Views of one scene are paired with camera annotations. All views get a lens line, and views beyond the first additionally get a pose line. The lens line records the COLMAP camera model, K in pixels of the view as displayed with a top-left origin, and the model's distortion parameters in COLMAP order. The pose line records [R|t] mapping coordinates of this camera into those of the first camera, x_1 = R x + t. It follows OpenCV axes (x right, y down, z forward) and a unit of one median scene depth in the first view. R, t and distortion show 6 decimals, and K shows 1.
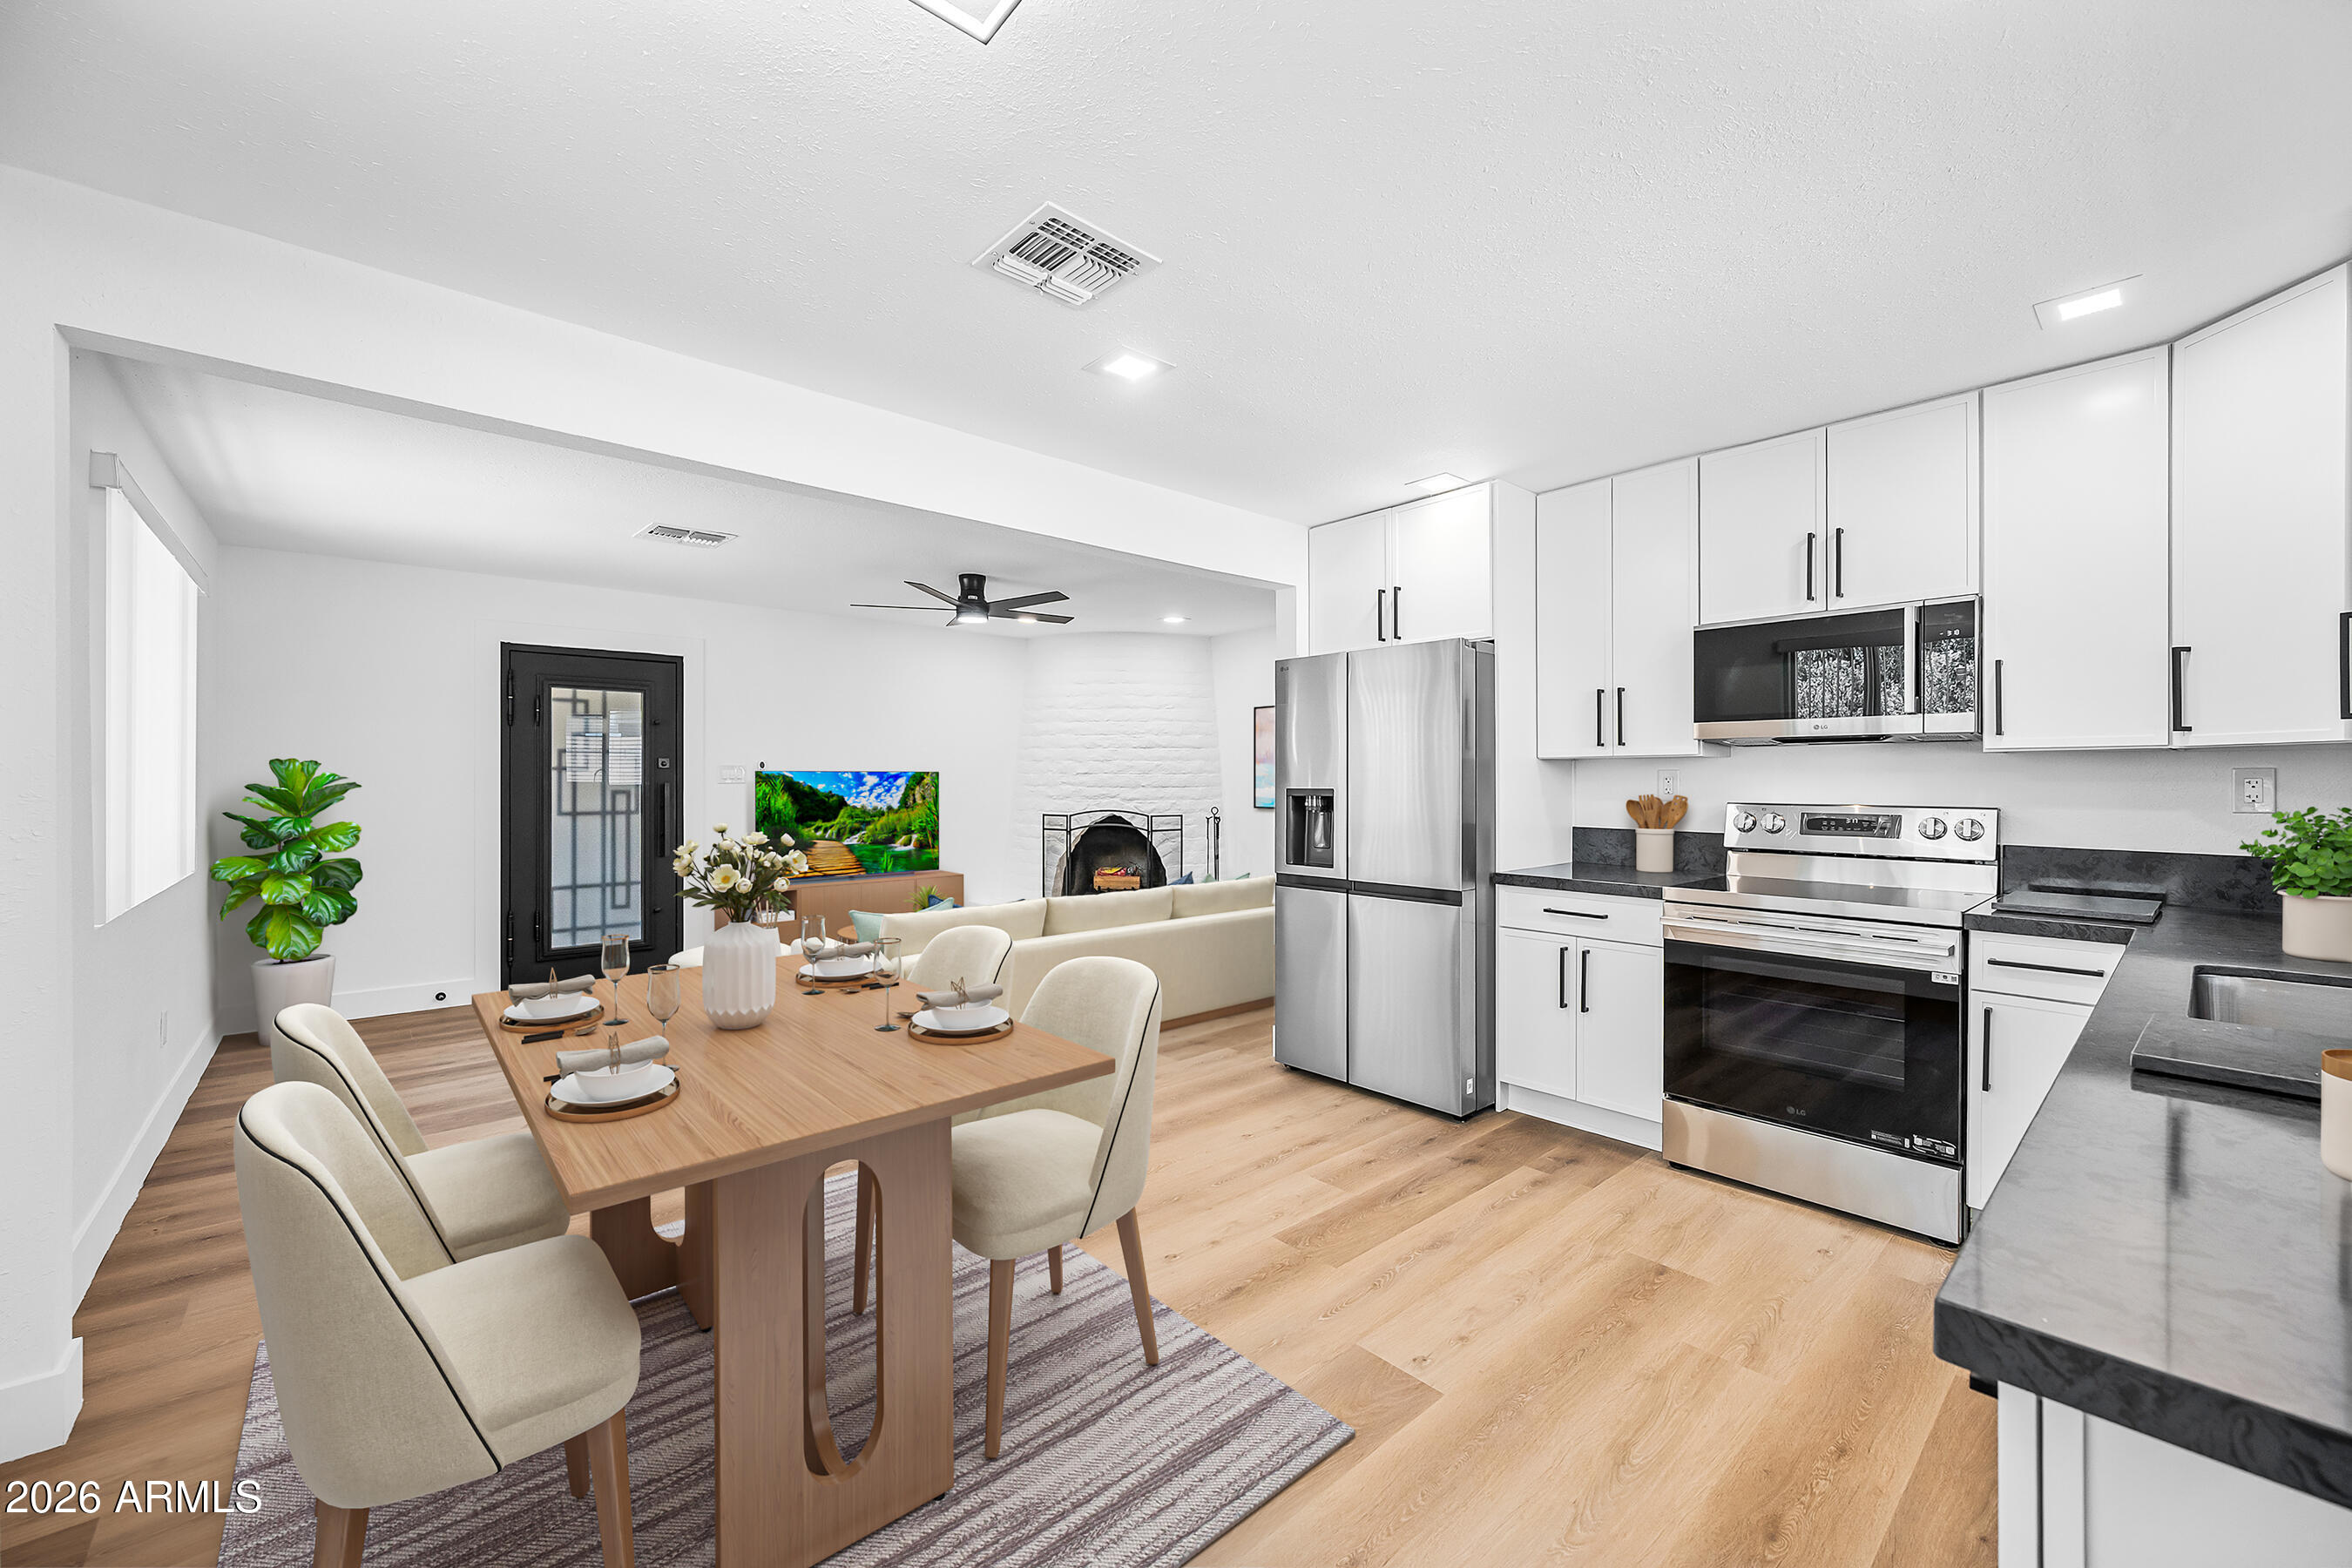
lens RADIAL K [[927.5, 0, 1188.1], [0, 927.5, 779.8], [0, 0, 1]] dist [-0.001154, 0.000563]
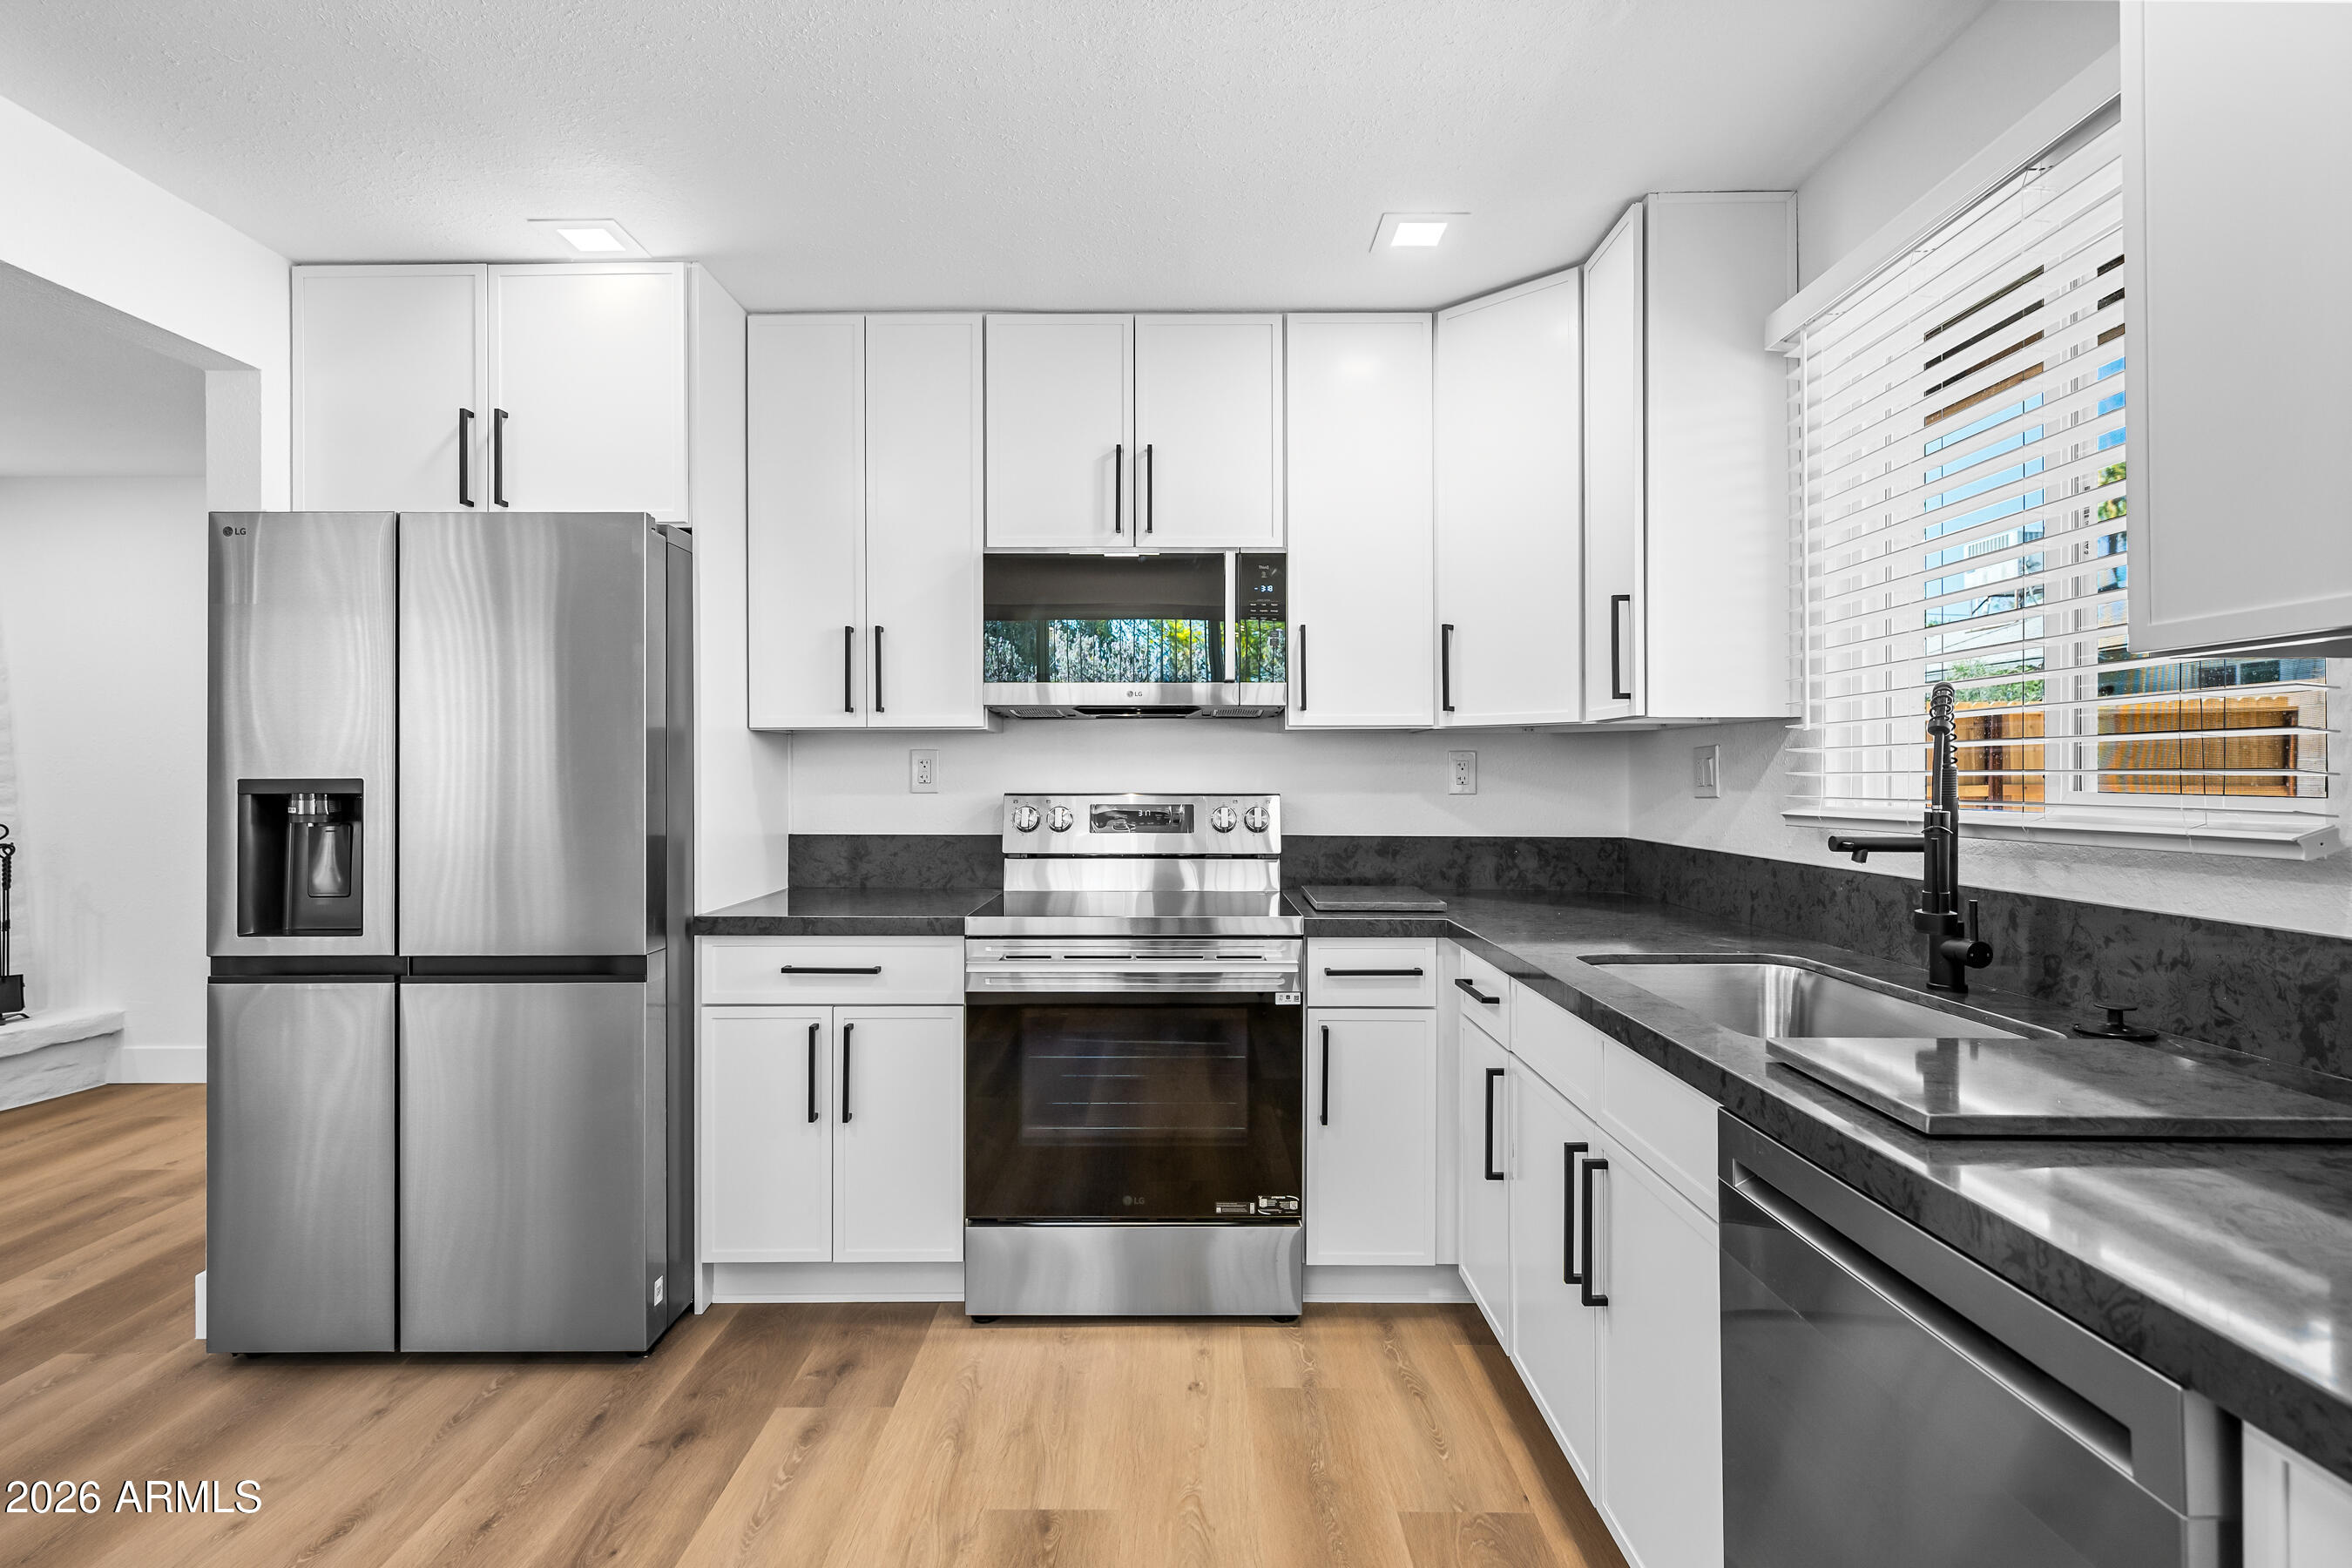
lens RADIAL K [[1146.9, 0, 1178.3], [0, 1146.9, 770.2], [0, 0, 1]] dist [-0.010115, 0.004462]
pose [[0.669156, 0.001395, 0.743121, -0.009412], [0.002909, 0.999986, -0.004496, 0.010249], [-0.743116, 0.005171, 0.669142, 0.286893]]
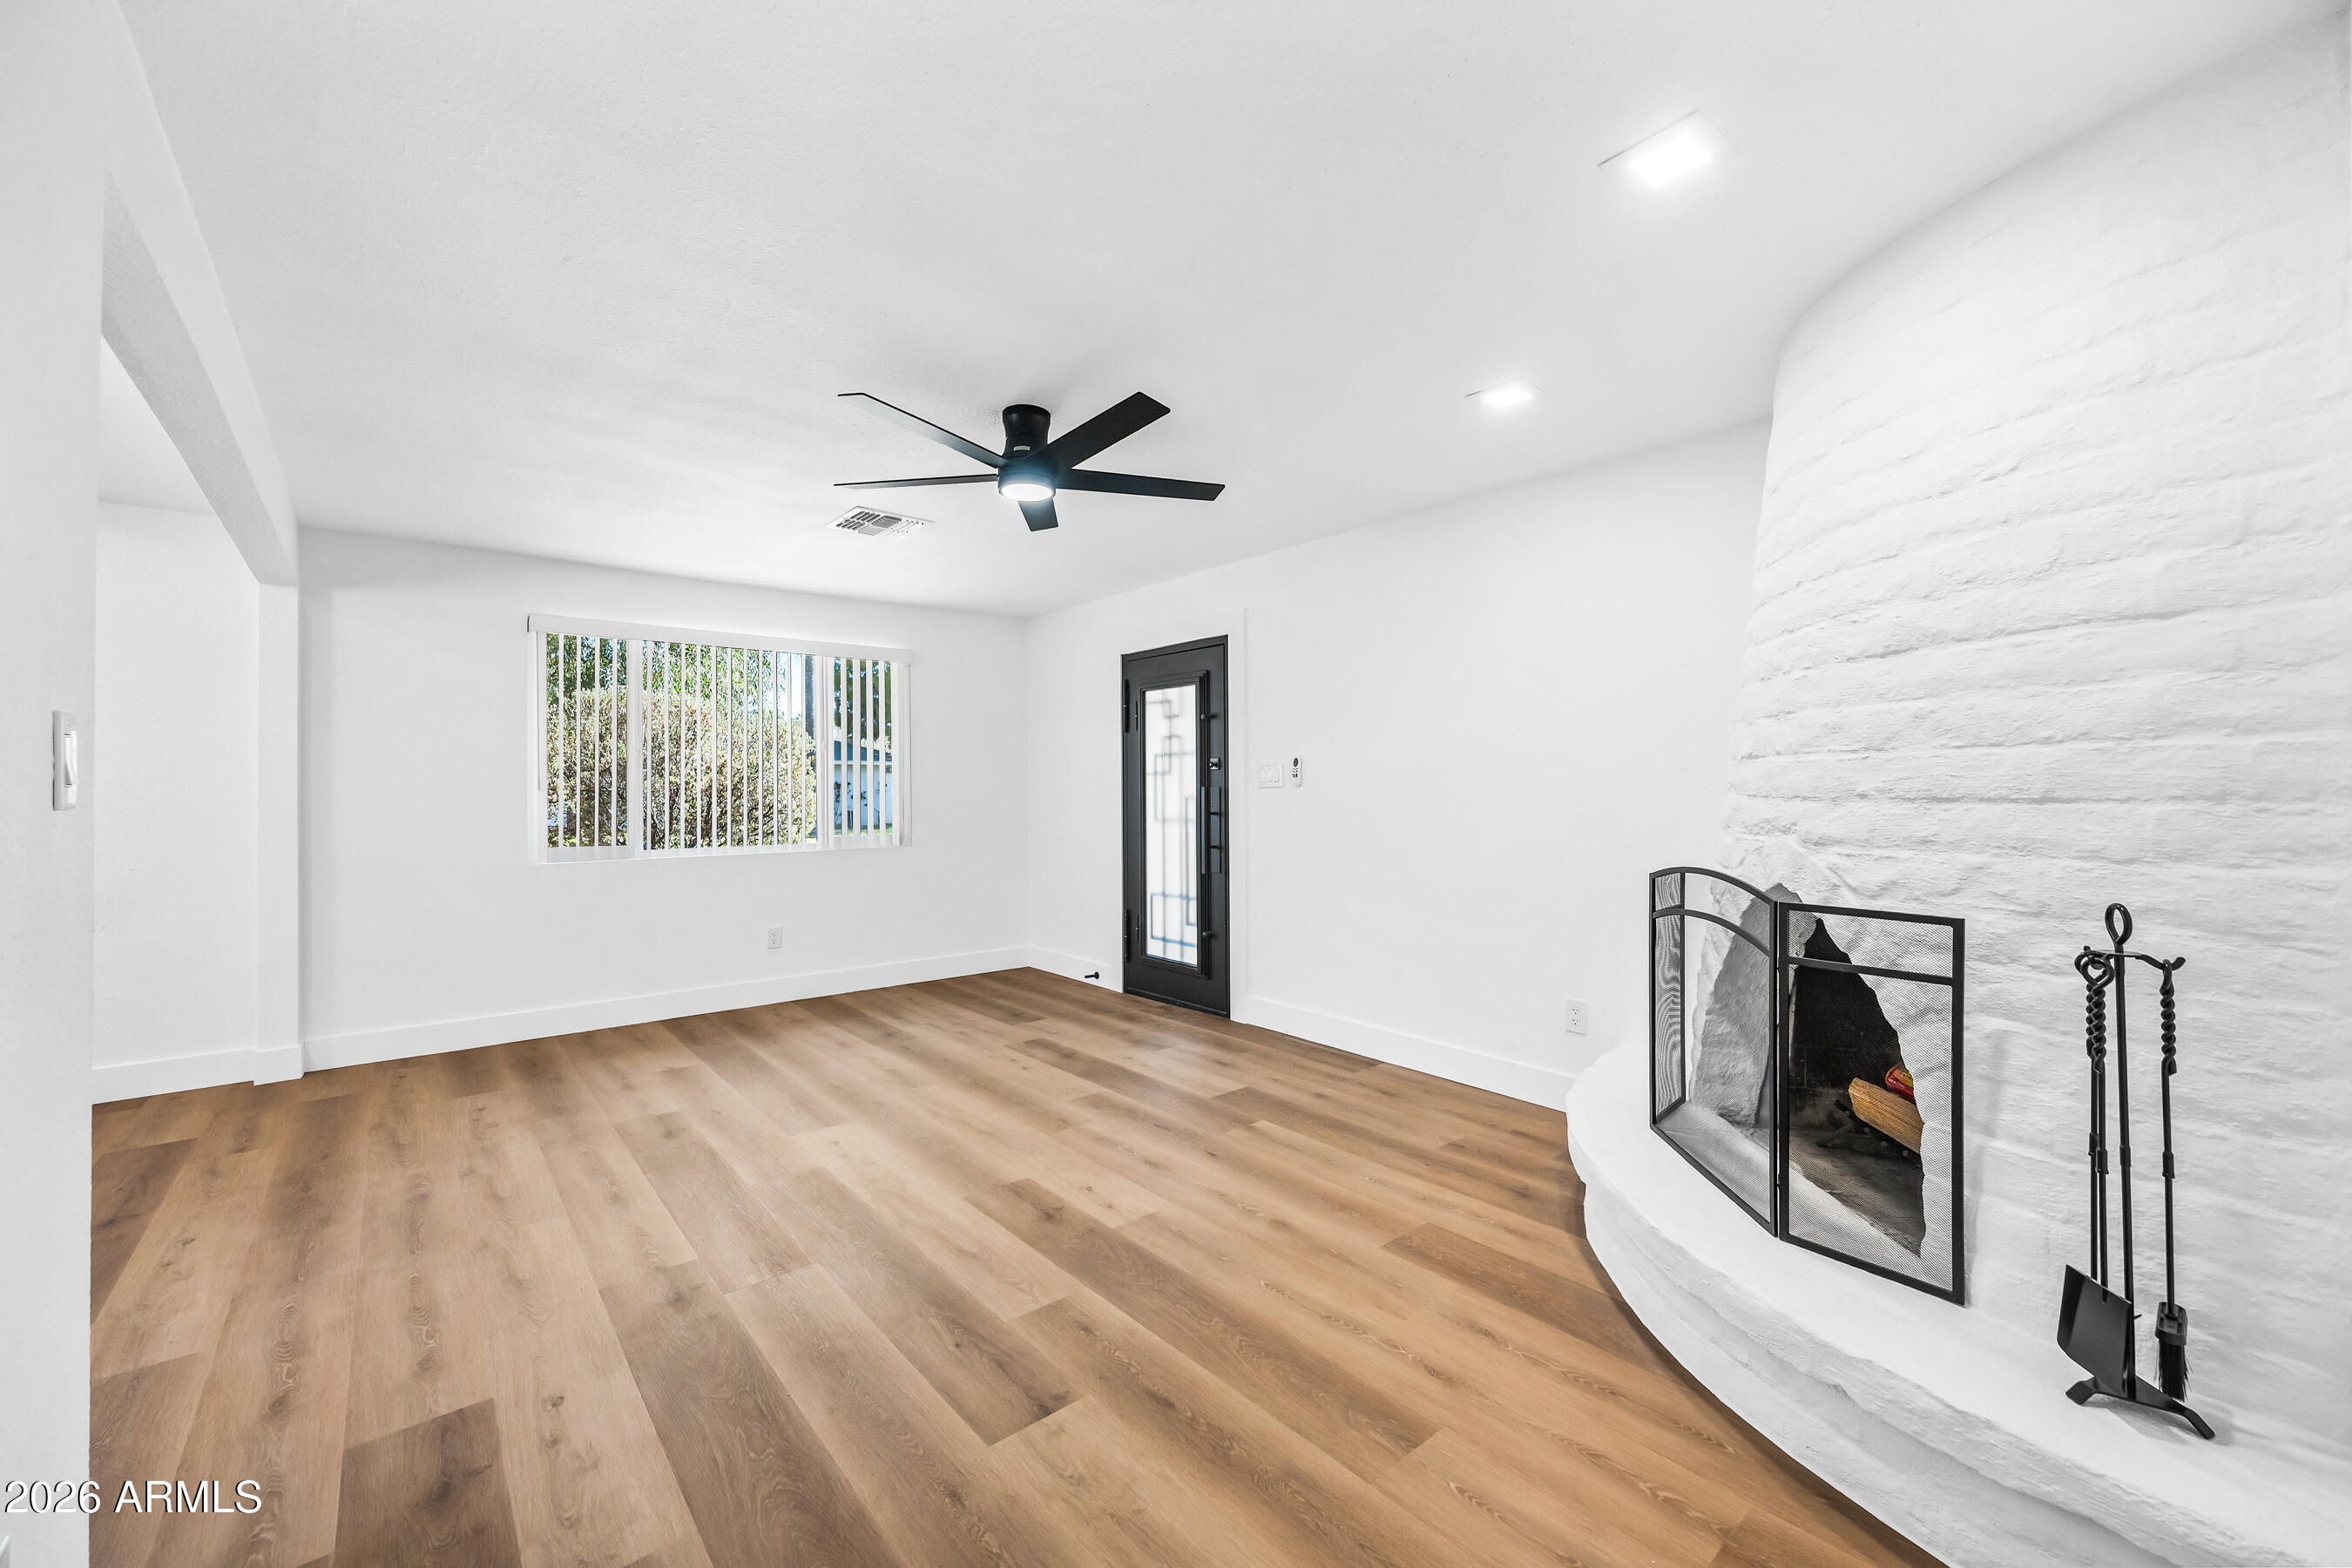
lens RADIAL K [[927.5, 0, 1185.4], [0, 927.5, 777.6], [0, 0, 1]] dist [-0.001154, 0.000563]
pose [[-0.029789, -0.011977, -0.999484, 0.498171], [0.004761, 0.999915, -0.012124, 0.008493], [0.999545, -0.005120, -0.029729, 1.738040]]
